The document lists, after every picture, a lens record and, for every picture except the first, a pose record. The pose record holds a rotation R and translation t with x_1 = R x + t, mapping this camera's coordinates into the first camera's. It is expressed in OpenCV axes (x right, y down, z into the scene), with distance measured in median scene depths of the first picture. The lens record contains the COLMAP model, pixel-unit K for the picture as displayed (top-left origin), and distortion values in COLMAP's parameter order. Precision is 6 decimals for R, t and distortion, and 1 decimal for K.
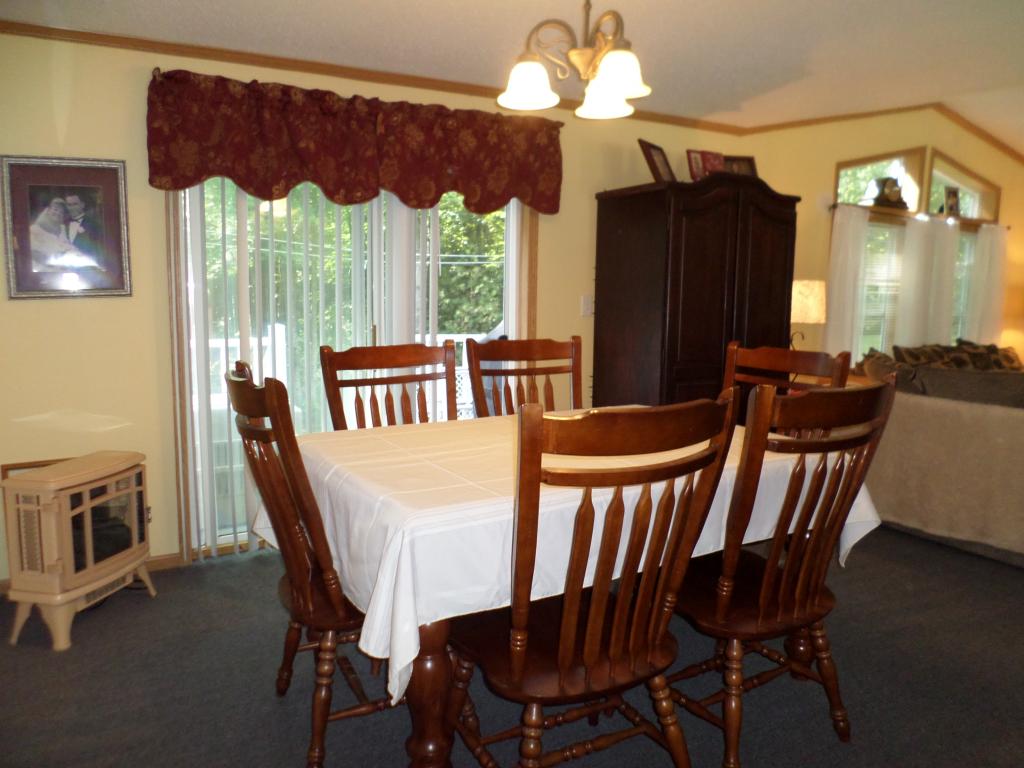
lens RADIAL K [[785.0, 0, 521.5], [0, 785.0, 377.6], [0, 0, 1]] dist [-0.014472, -0.012303]
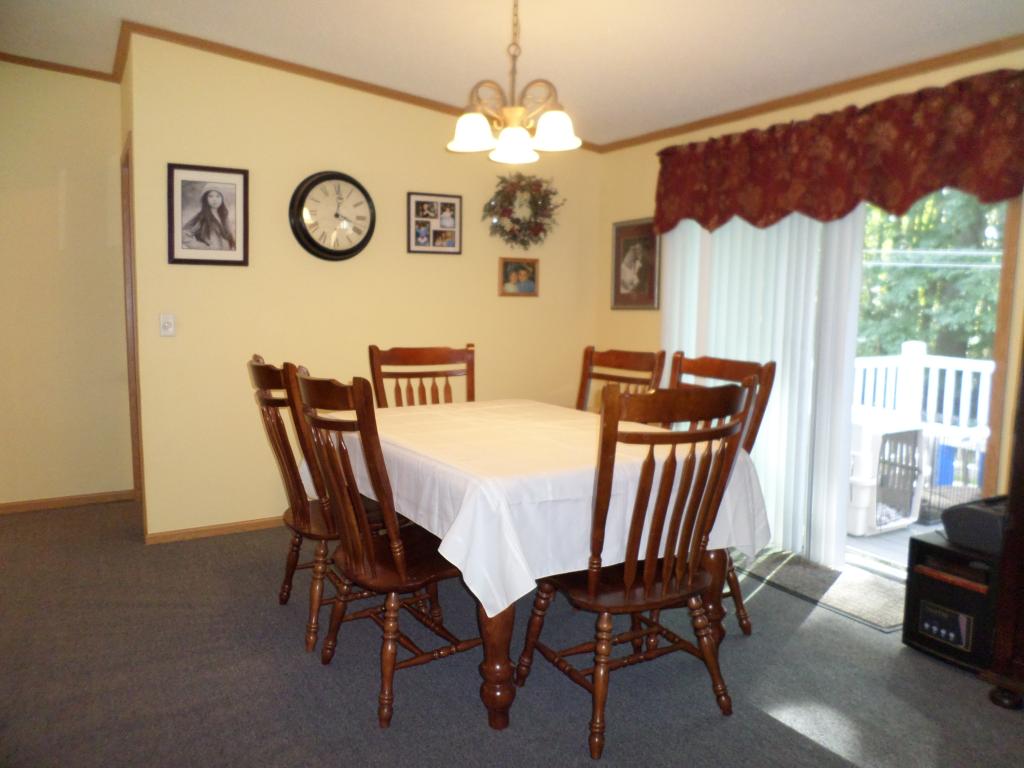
lens RADIAL K [[785.0, 0, 484.5], [0, 785.0, 356.4], [0, 0, 1]] dist [-0.014472, -0.012303]
pose [[-0.017274, 0.065534, -0.997701, 0.849296], [-0.133587, 0.988752, 0.067259, -0.069025], [0.990887, 0.134442, -0.008326, 0.653513]]
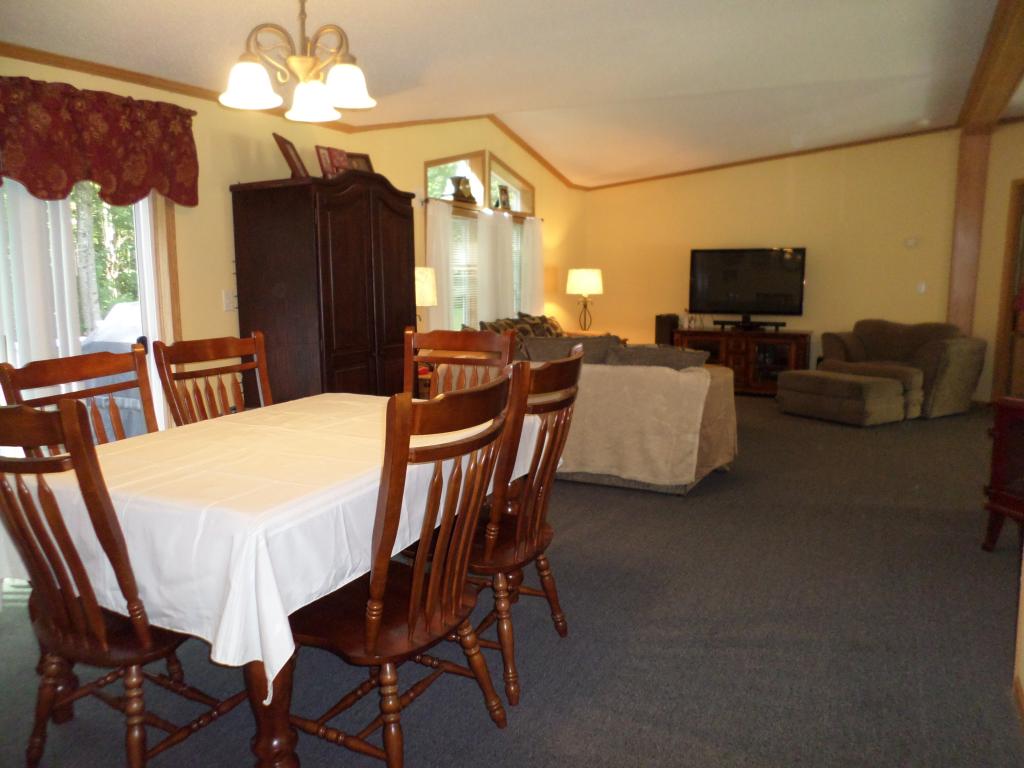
lens RADIAL K [[785.0, 0, 508.7], [0, 785.0, 375.7], [0, 0, 1]] dist [-0.014472, -0.012303]
pose [[0.834297, -0.098529, 0.542439, -0.203564], [0.088910, 0.995067, 0.043997, -0.011896], [-0.544099, 0.011522, 0.838942, -0.013017]]
